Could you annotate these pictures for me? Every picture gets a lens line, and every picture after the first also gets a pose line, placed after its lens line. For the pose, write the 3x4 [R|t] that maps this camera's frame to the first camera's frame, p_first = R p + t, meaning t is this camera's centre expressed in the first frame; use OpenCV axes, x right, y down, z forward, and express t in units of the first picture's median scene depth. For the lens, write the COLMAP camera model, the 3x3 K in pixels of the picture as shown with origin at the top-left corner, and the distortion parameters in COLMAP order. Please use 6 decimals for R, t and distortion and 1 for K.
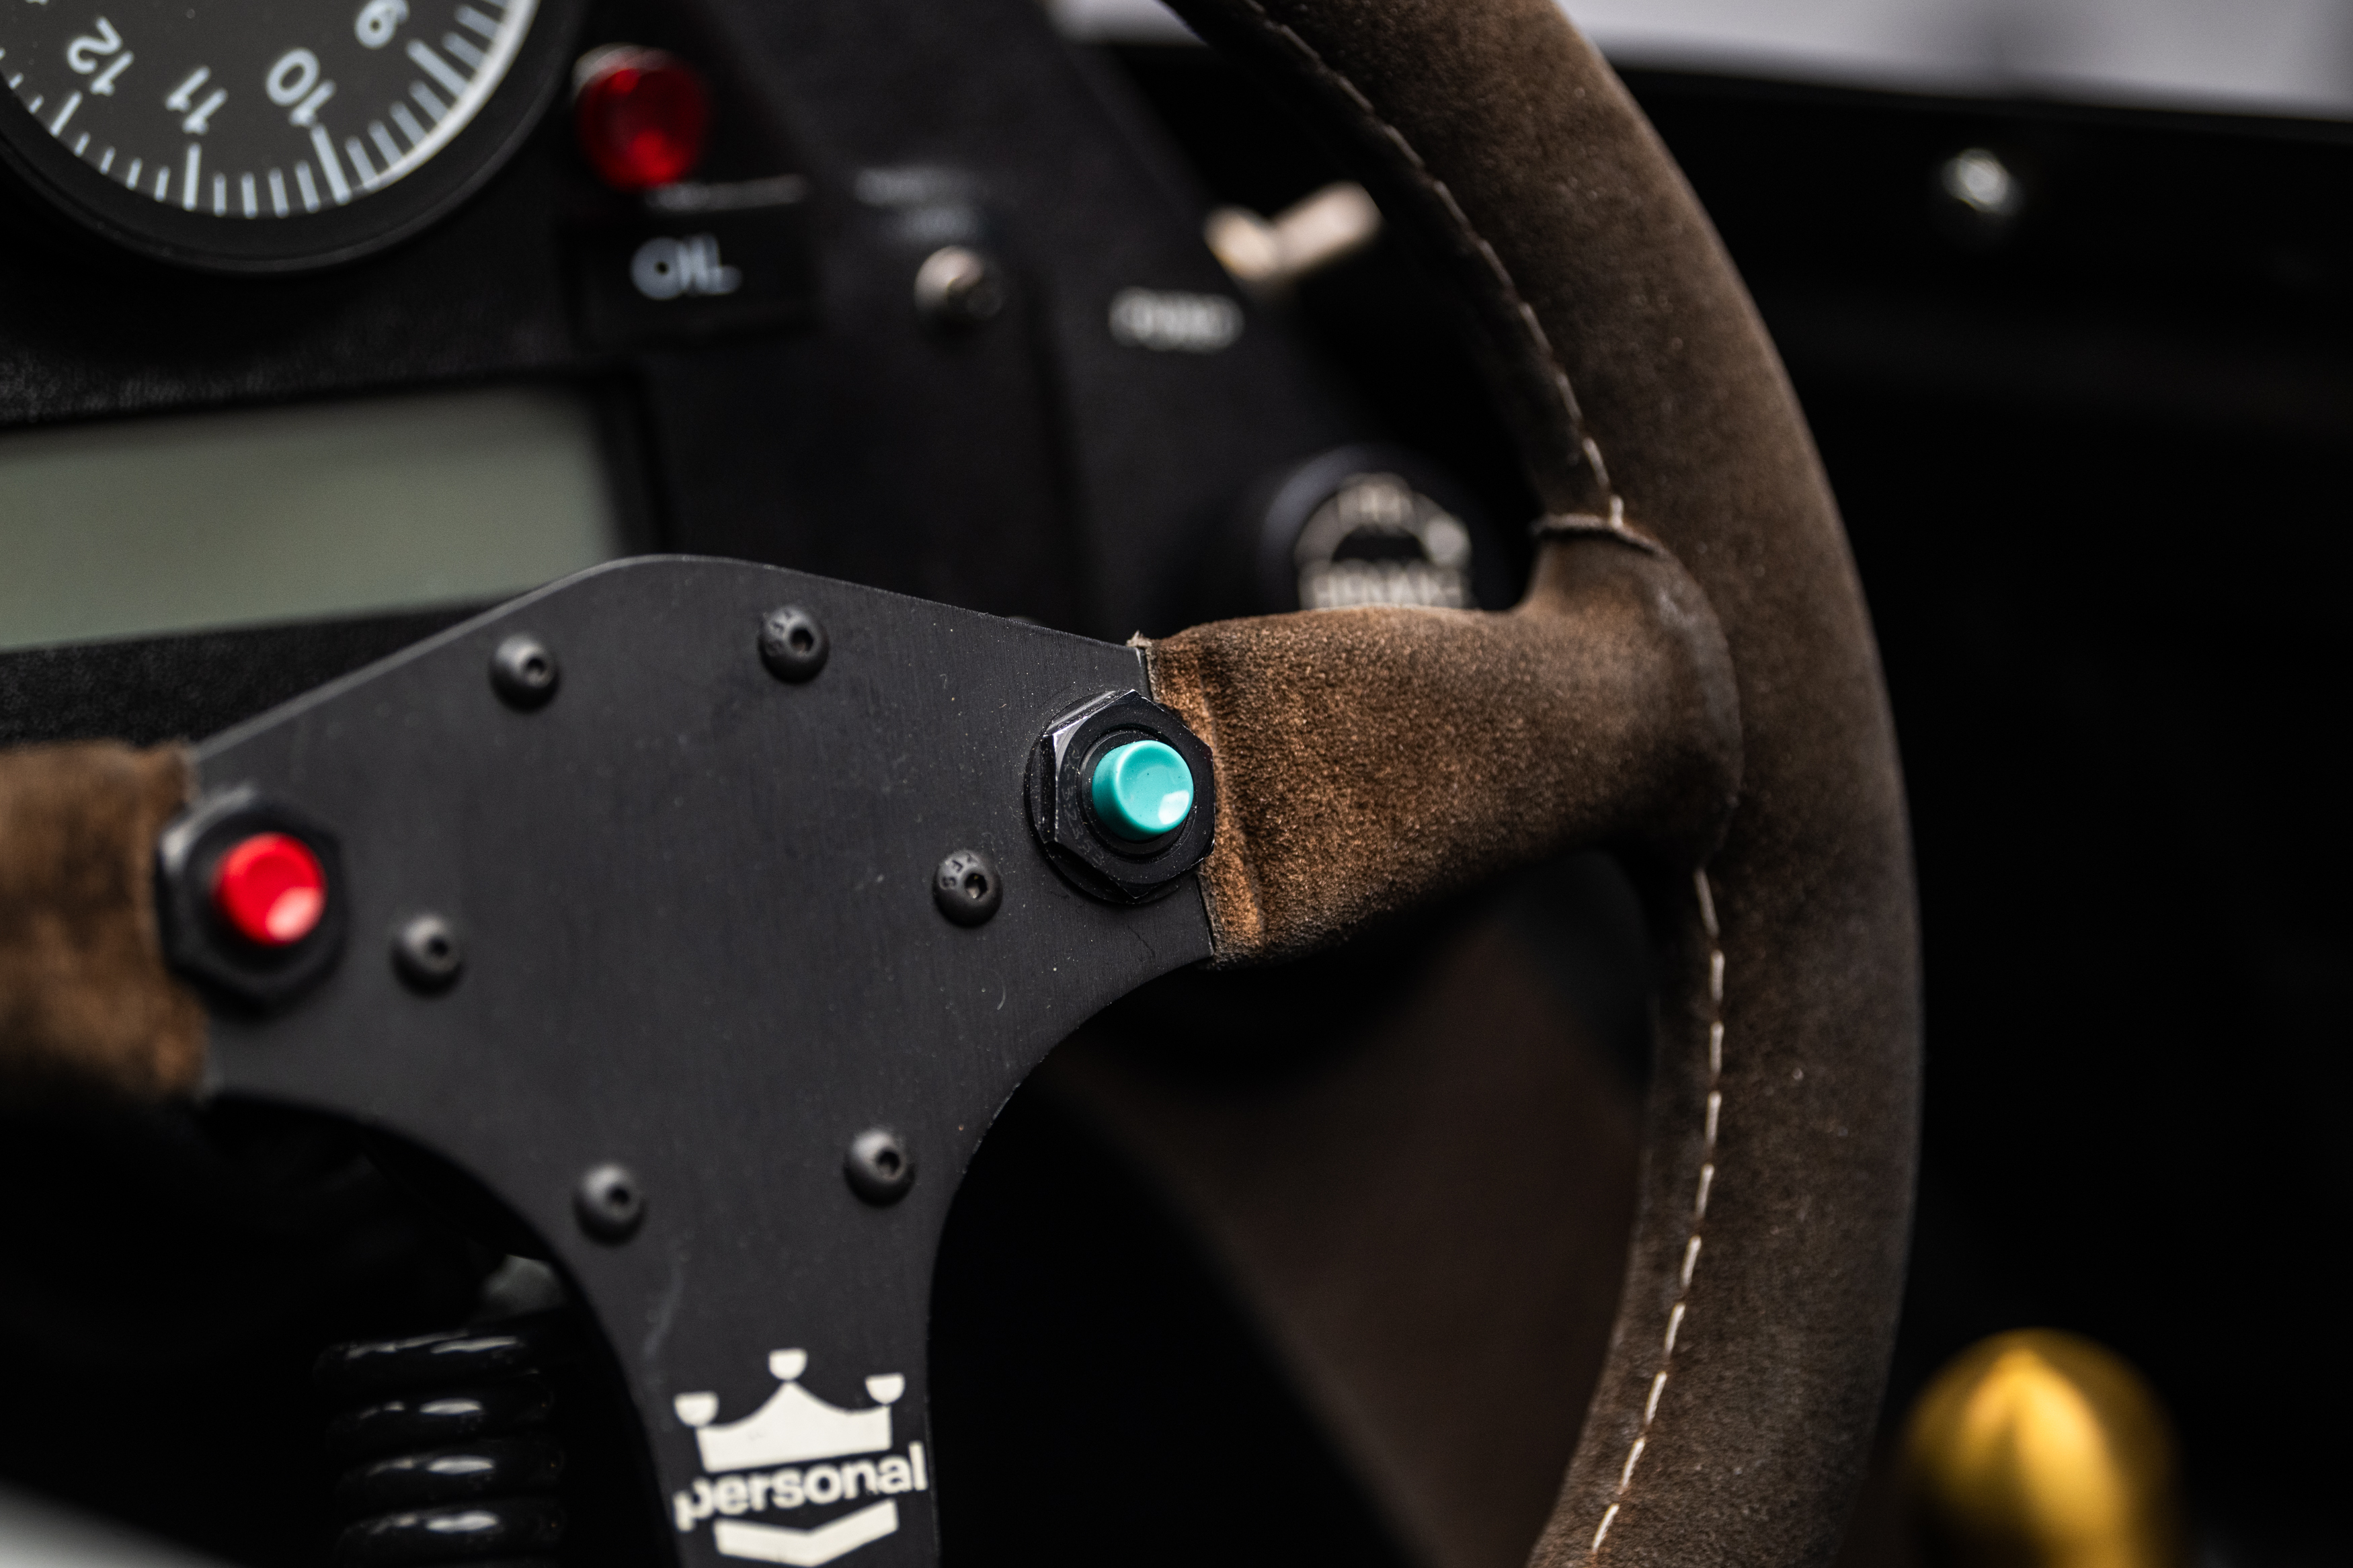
lens RADIAL K [[9238.6, 0, 1176.5], [0, 9238.6, 784.0], [0, 0, 1]] dist [-0.033436, -3.296703]
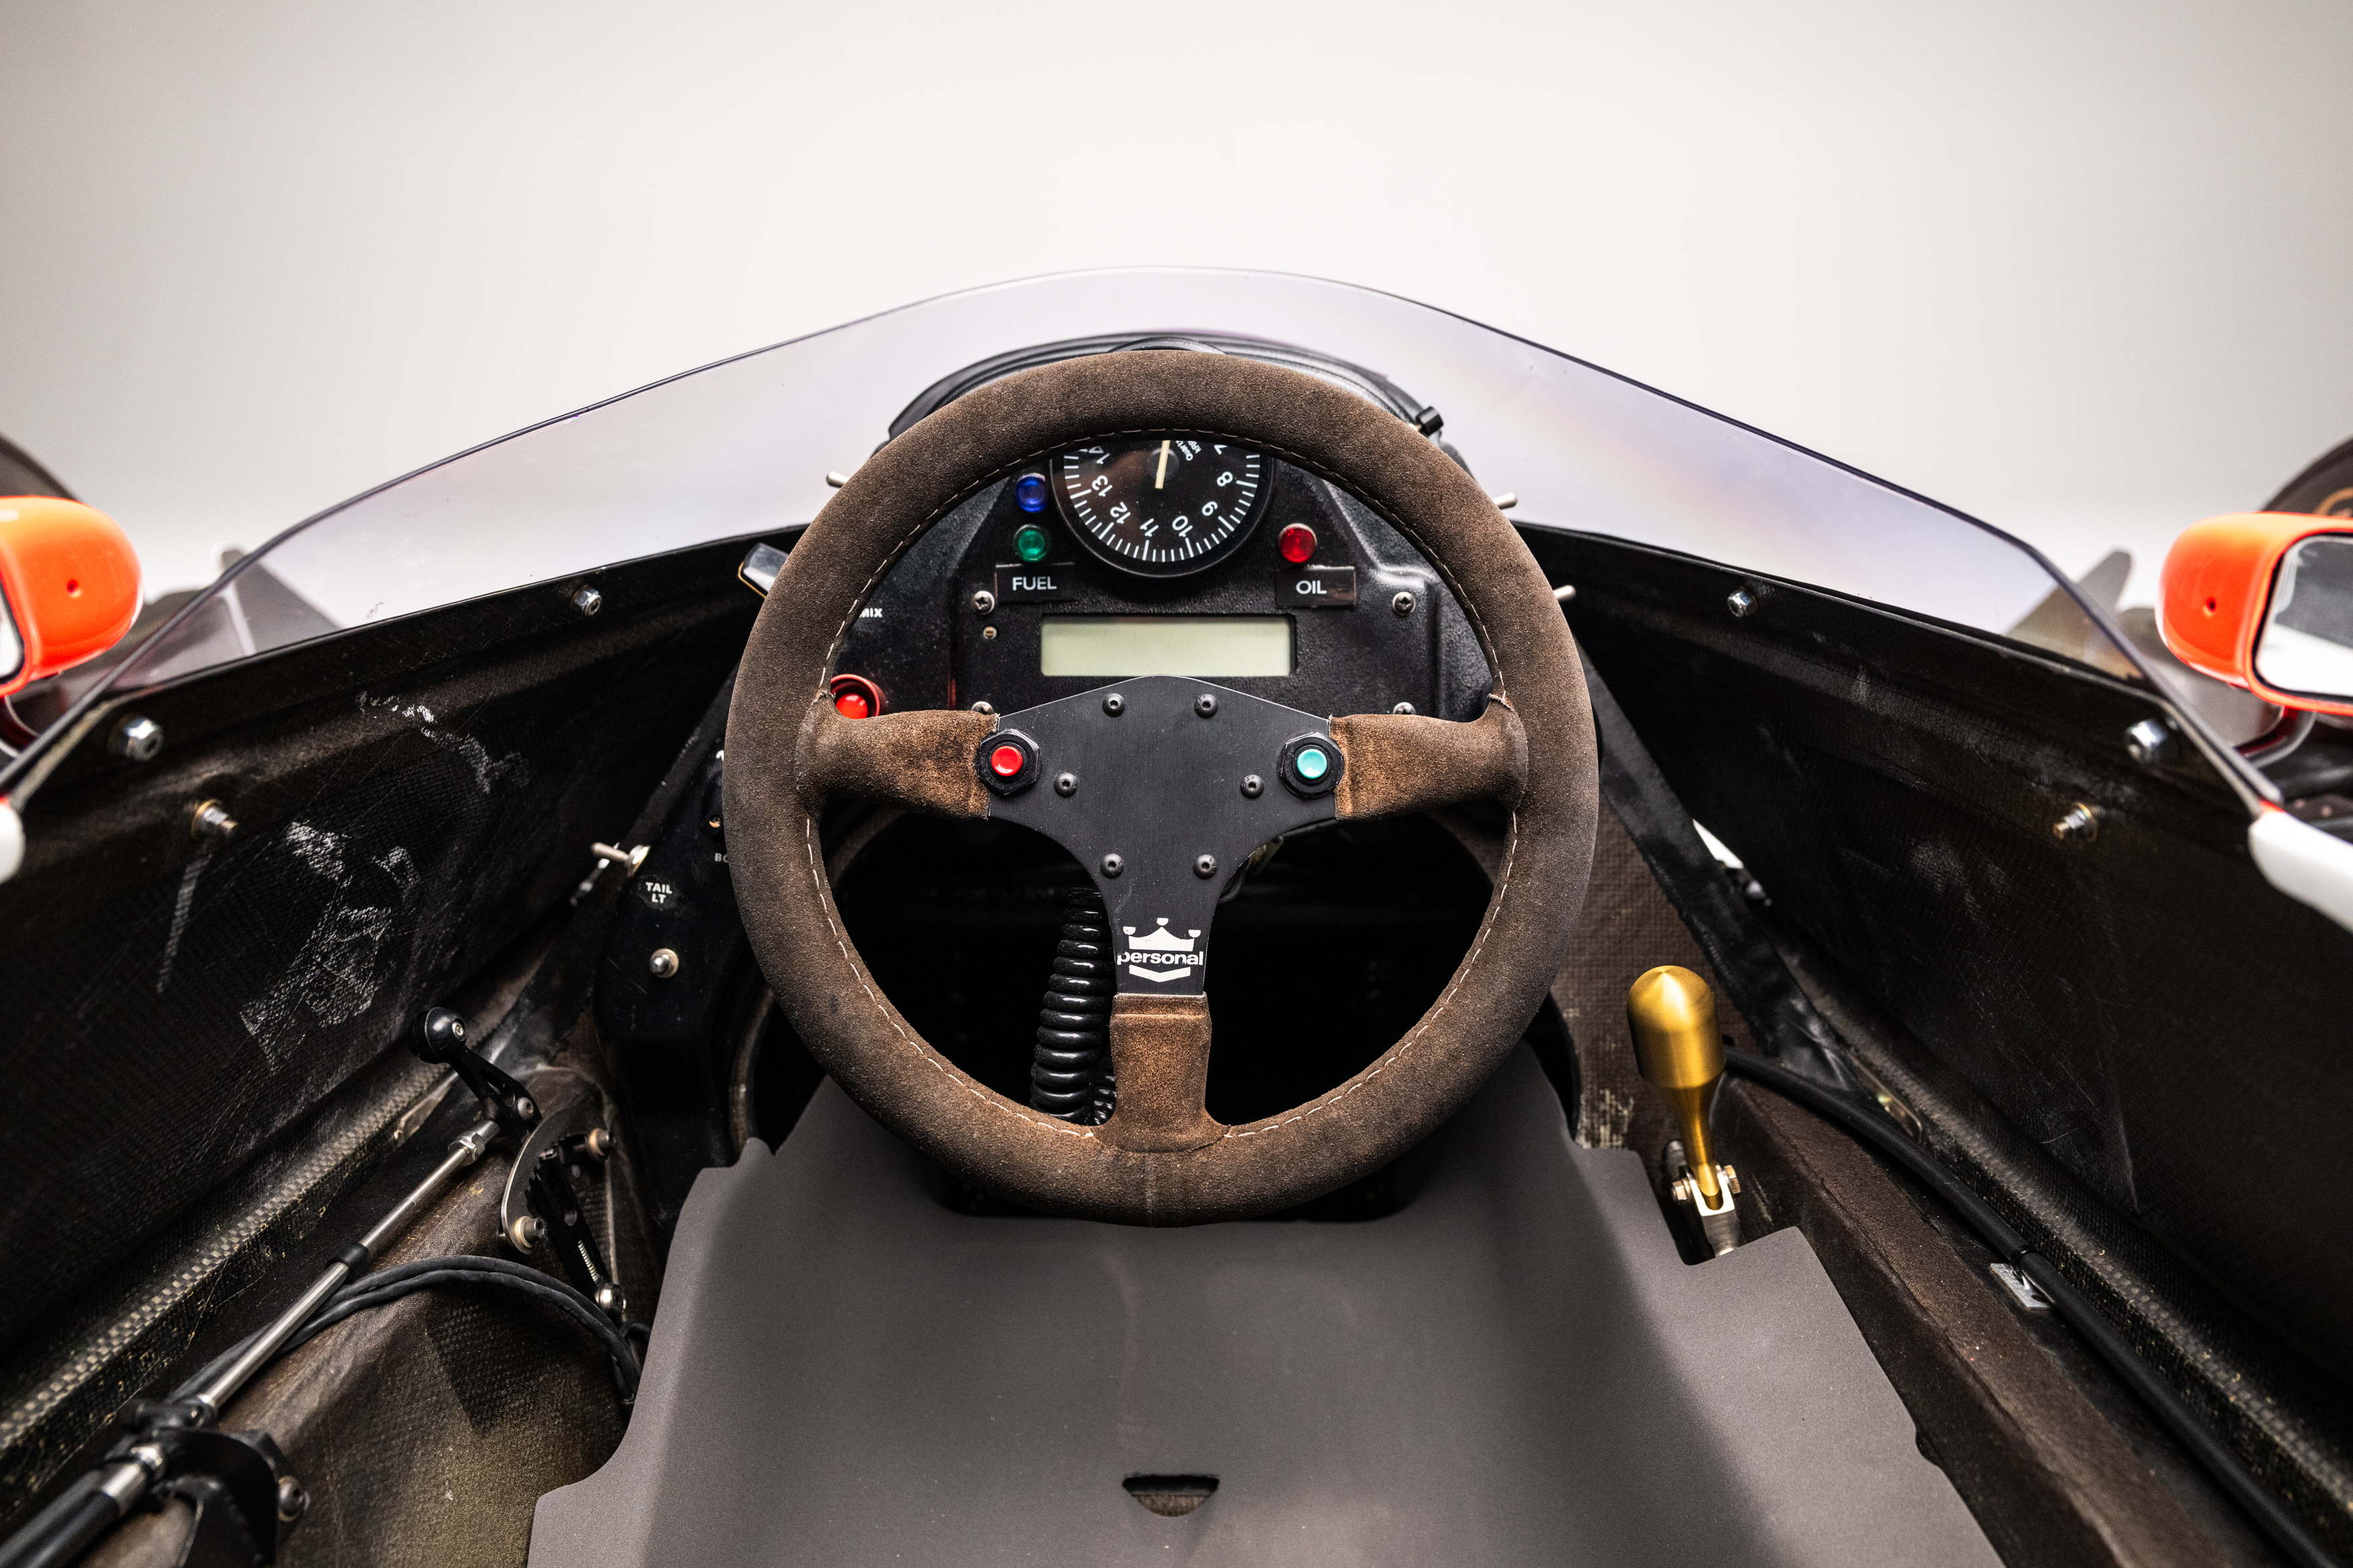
lens RADIAL K [[1689.8, 0, 1176.5], [0, 1689.8, 784.0], [0, 0, 1]] dist [-0.002769, -0.000060]
pose [[0.847384, 0.152806, -0.508518, 0.255178], [-0.108280, 0.987301, 0.116242, -0.055519], [0.519823, -0.043439, 0.853169, 0.467059]]
